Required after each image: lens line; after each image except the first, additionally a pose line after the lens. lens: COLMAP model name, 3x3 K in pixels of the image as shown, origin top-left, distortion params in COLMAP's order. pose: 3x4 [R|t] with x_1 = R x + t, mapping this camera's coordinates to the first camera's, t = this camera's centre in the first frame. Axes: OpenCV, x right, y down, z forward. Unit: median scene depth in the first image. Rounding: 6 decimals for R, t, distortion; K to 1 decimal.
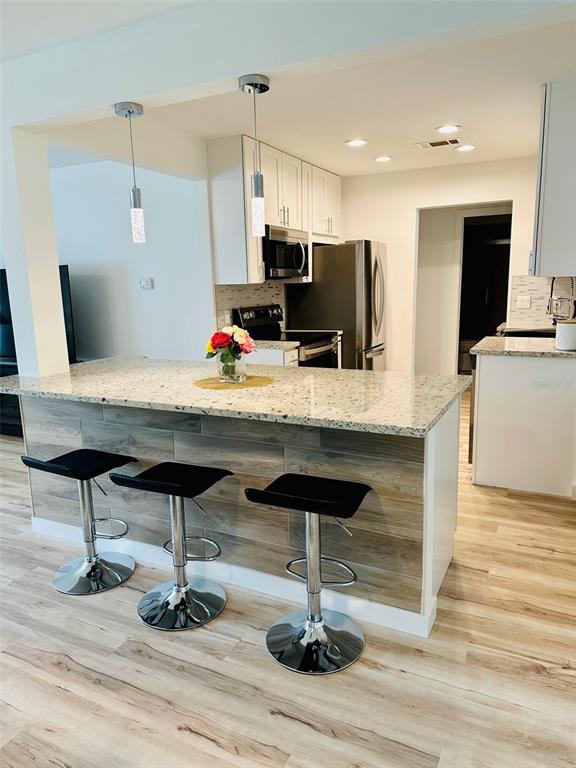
lens RADIAL K [[541.0, 0, 288.3], [0, 541.0, 385.1], [0, 0, 1]] dist [0.005638, -0.010165]
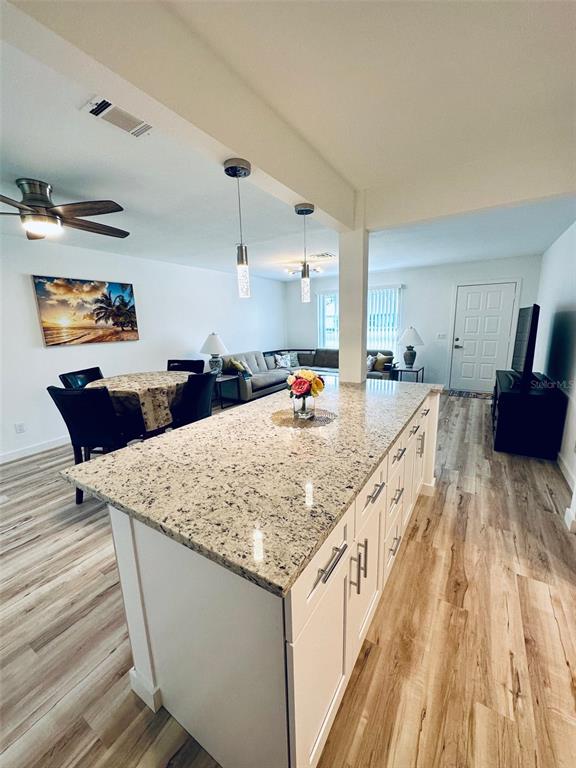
lens RADIAL K [[306.4, 0, 289.2], [0, 306.4, 384.9], [0, 0, 1]] dist [-0.003427, 0.000955]
pose [[-0.095460, 0.224050, -0.969891, 0.660224], [-0.161635, 0.957921, 0.237194, -0.276958], [0.982223, 0.179411, -0.055229, 1.209748]]
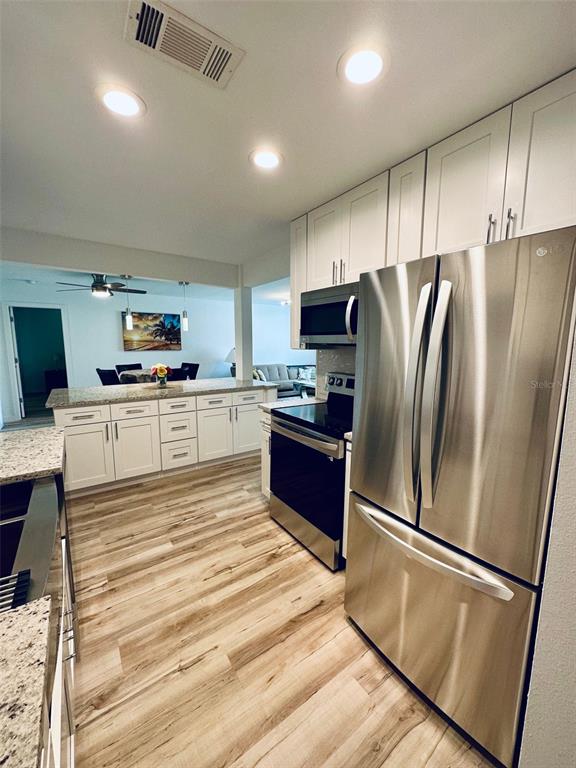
lens RADIAL K [[306.4, 0, 288.8], [0, 306.4, 384.5], [0, 0, 1]] dist [-0.003427, 0.000955]
pose [[-0.473161, 0.140803, -0.869651, 0.992760], [-0.162450, 0.956272, 0.243214, -0.537193], [0.865869, 0.256355, -0.429597, 2.526876]]
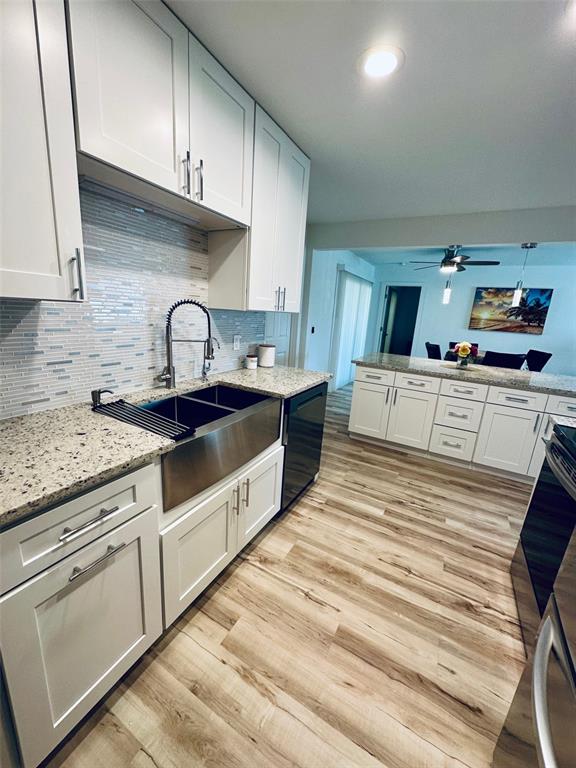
lens RADIAL K [[306.4, 0, 288.2], [0, 306.4, 383.3], [0, 0, 1]] dist [-0.003427, 0.000955]
pose [[-0.998245, -0.051698, 0.028900, 0.683066], [-0.034912, 0.907782, 0.417987, -0.541524], [-0.047844, 0.416244, -0.907993, 2.664875]]
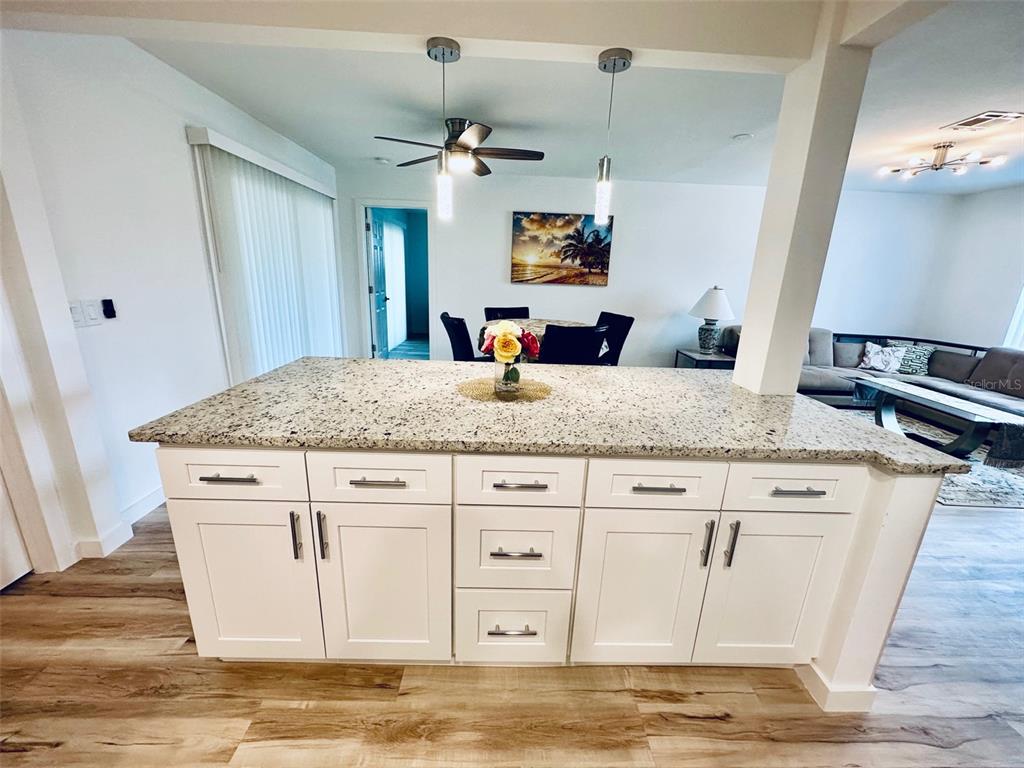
lens RADIAL K [[408.5, 0, 511.1], [0, 408.5, 383.4], [0, 0, 1]] dist [-0.003427, 0.000955]
pose [[-0.884444, 0.112039, -0.452997, 0.217255], [-0.107769, 0.895467, 0.431885, -0.350031], [0.454031, 0.430797, -0.779916, 1.818806]]
